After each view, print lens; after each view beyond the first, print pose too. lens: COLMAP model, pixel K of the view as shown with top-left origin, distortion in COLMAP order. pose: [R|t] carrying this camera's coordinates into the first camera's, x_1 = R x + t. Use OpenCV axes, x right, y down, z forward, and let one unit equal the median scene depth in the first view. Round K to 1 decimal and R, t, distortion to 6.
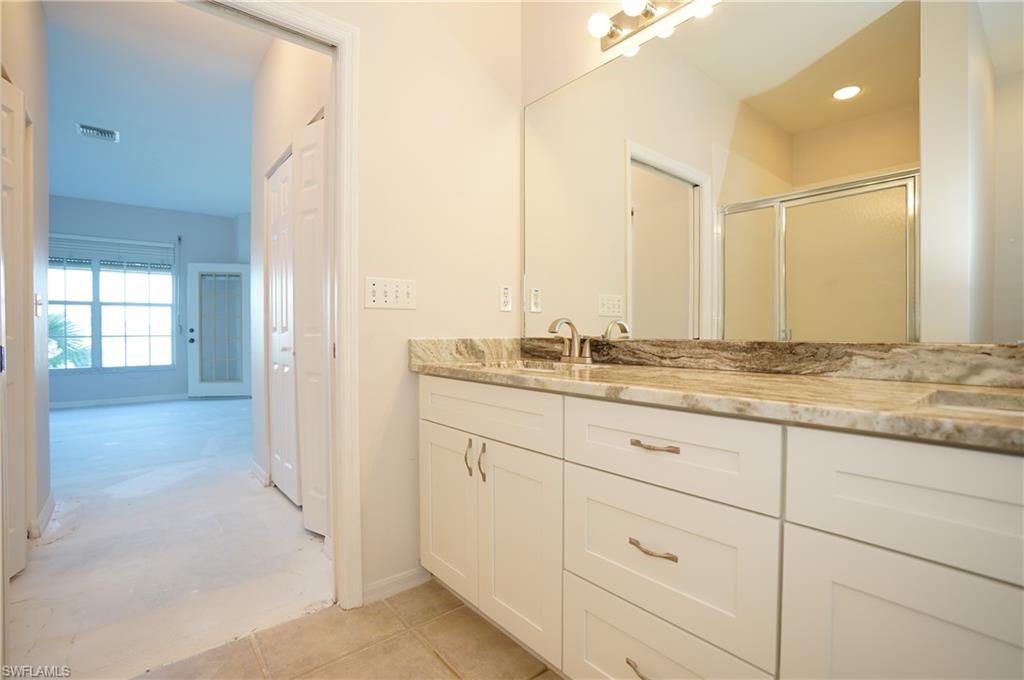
lens RADIAL K [[475.3, 0, 516.4], [0, 475.3, 337.7], [0, 0, 1]] dist [-0.065945, 0.025880]
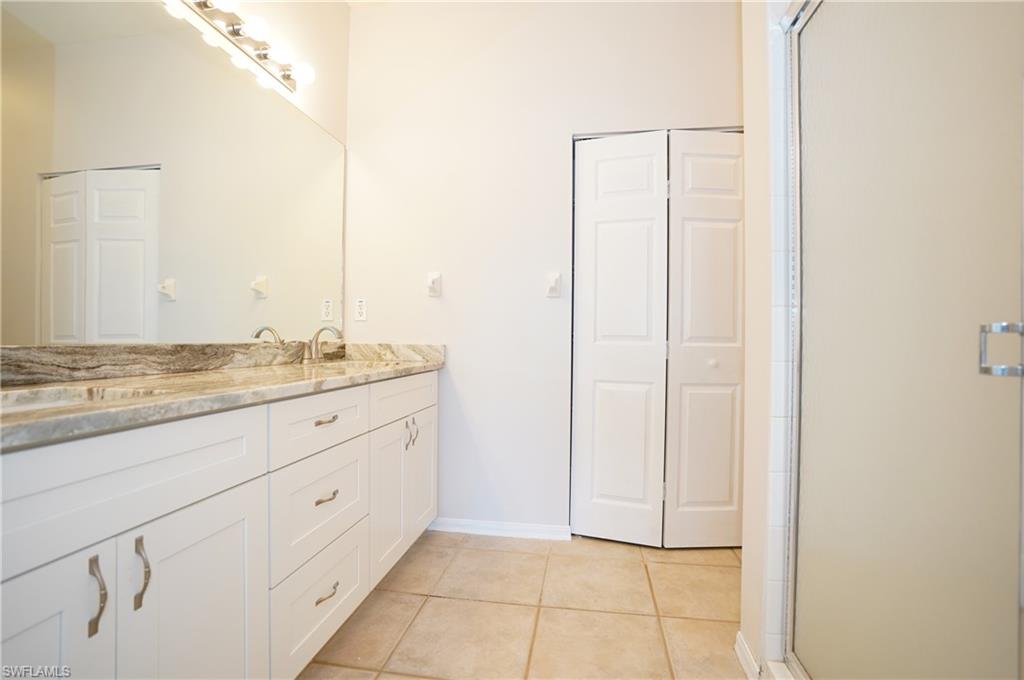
lens RADIAL K [[475.3, 0, 516.4], [0, 475.3, 337.7], [0, 0, 1]] dist [-0.065945, 0.025880]
pose [[-0.653538, -0.000680, 0.756894, -0.775413], [0.003028, 0.999989, 0.003512, -0.008819], [-0.756888, 0.004587, -0.653529, 1.042186]]
